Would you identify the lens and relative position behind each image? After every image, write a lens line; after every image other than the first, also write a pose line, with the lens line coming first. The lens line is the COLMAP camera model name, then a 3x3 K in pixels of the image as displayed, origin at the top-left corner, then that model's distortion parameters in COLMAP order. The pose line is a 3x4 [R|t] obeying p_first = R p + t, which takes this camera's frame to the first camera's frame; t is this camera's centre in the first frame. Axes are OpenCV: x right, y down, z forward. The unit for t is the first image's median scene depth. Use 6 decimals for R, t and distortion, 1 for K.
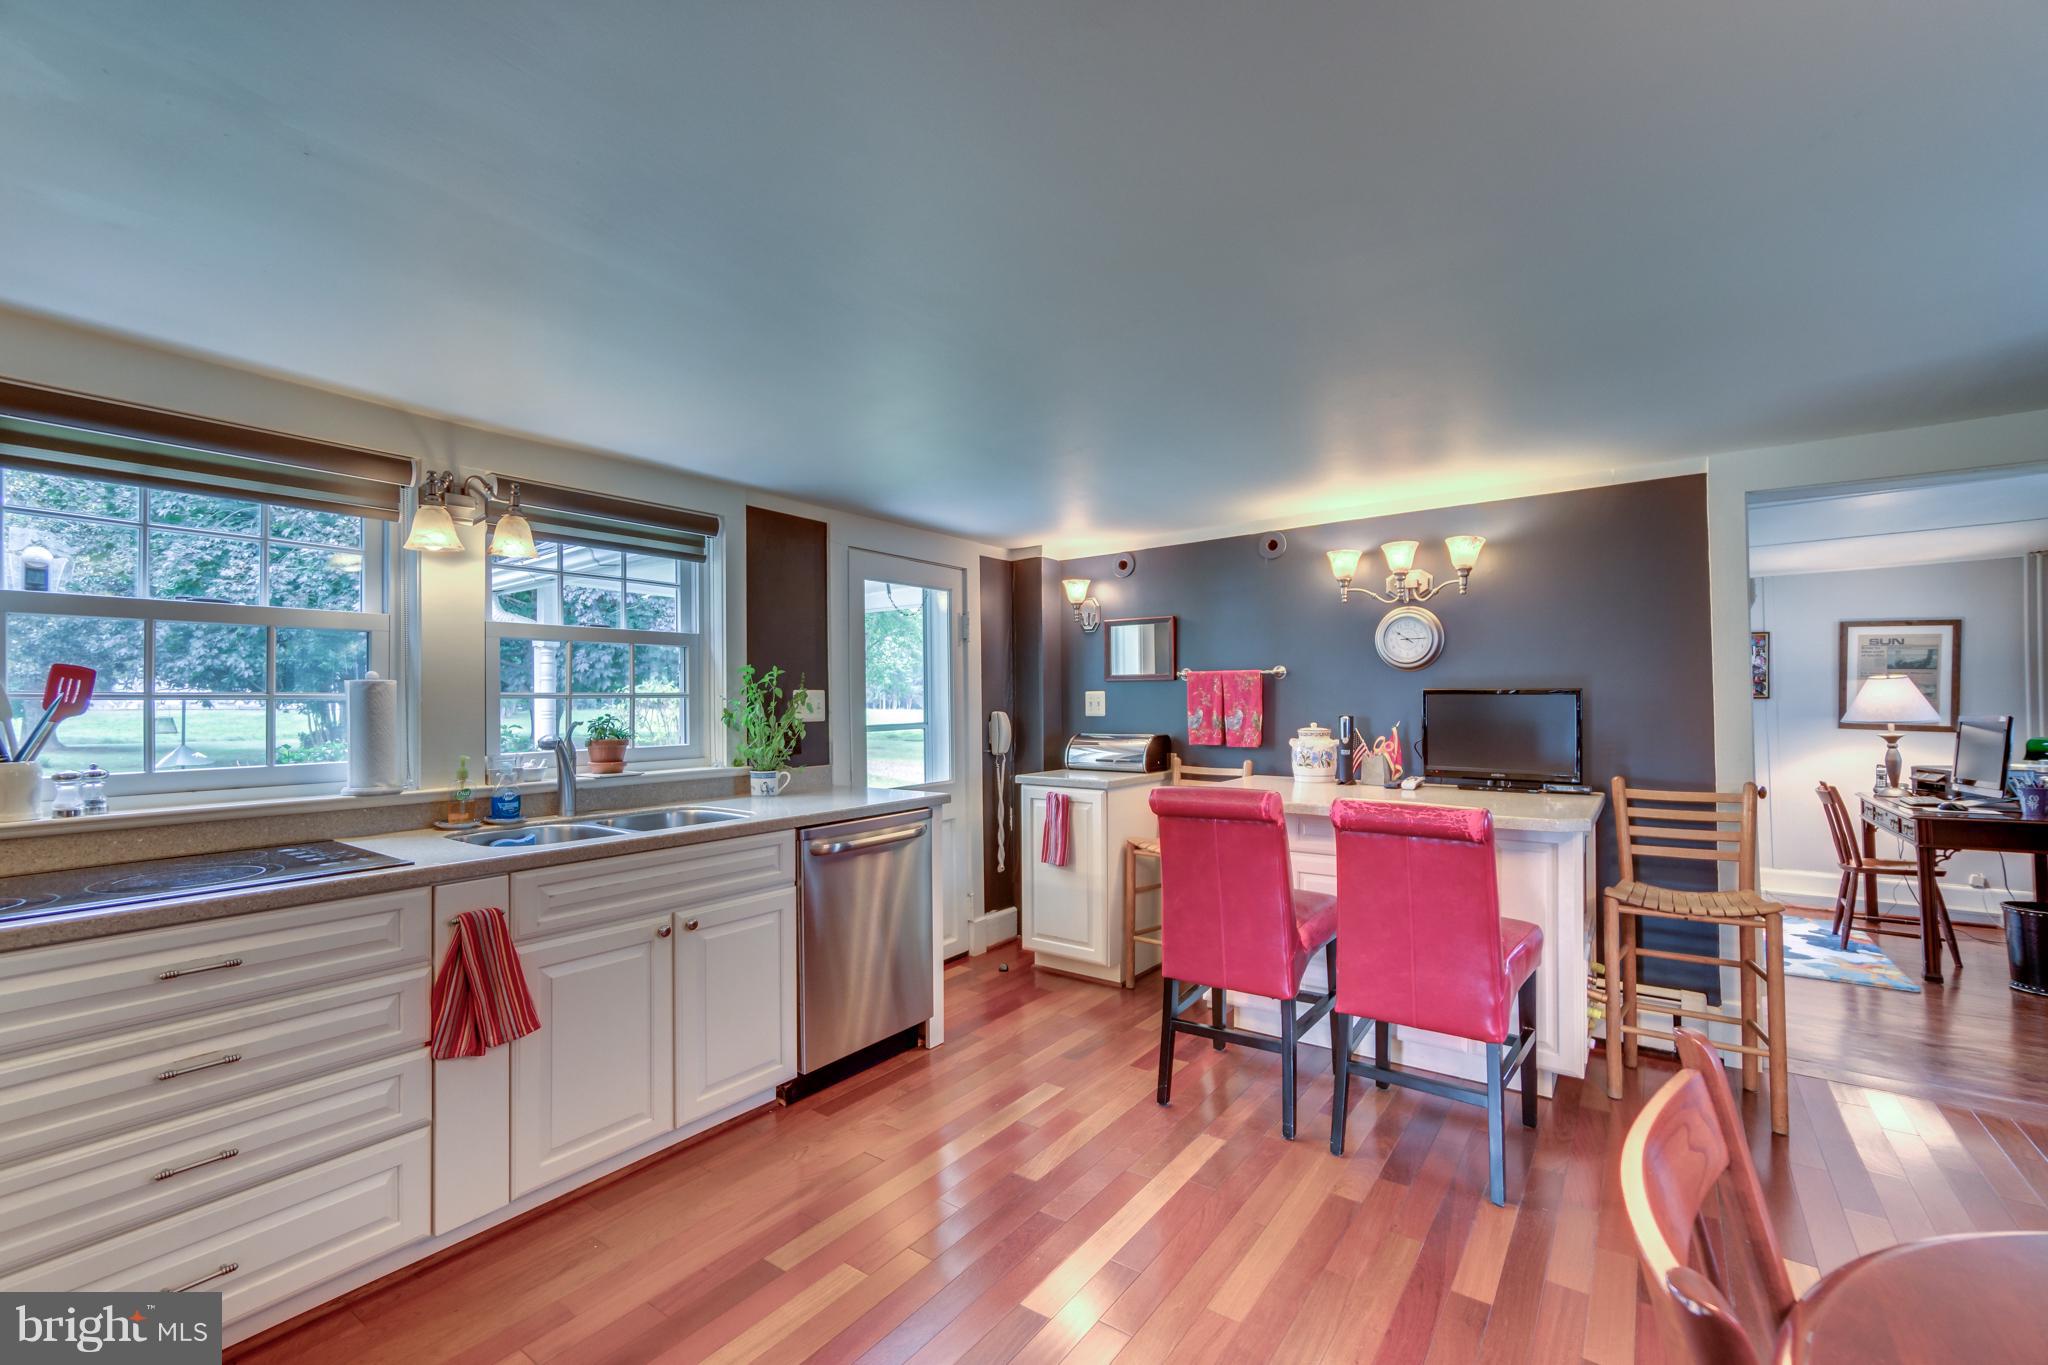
lens RADIAL K [[910.0, 0, 1024.0], [0, 910.0, 682.5], [0, 0, 1]] dist [0.001630, 0.000469]
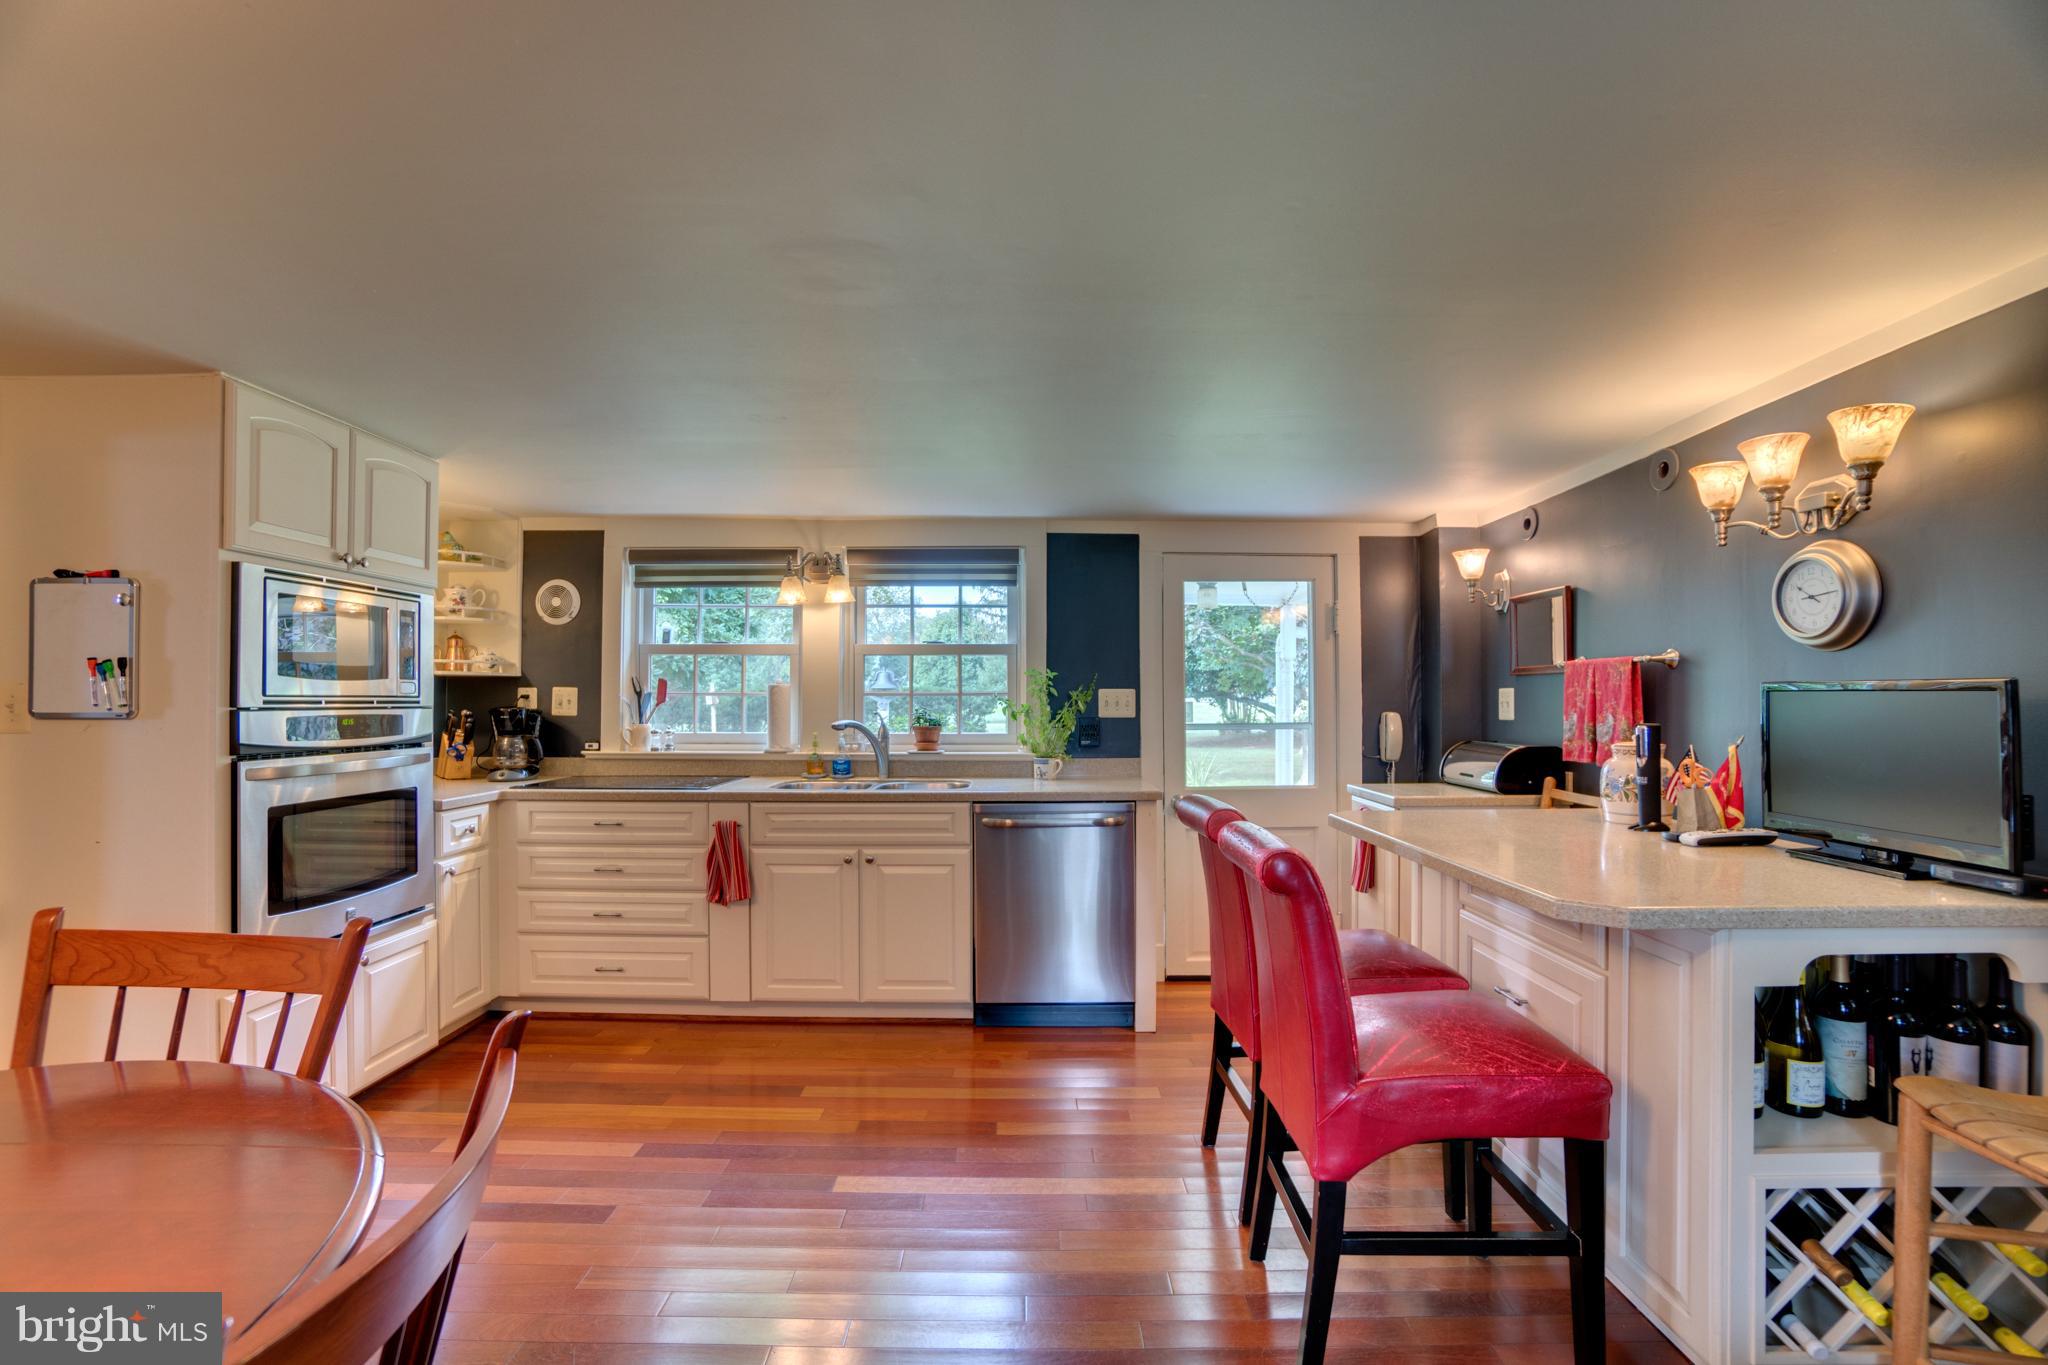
lens RADIAL K [[931.2, 0, 1024.0], [0, 931.2, 682.5], [0, 0, 1]] dist [-0.069812, 0.025711]
pose [[0.570596, -0.010922, -0.821158, 0.665722], [0.011554, 0.999919, -0.005271, 0.005465], [0.821150, -0.006480, 0.570676, 0.281727]]
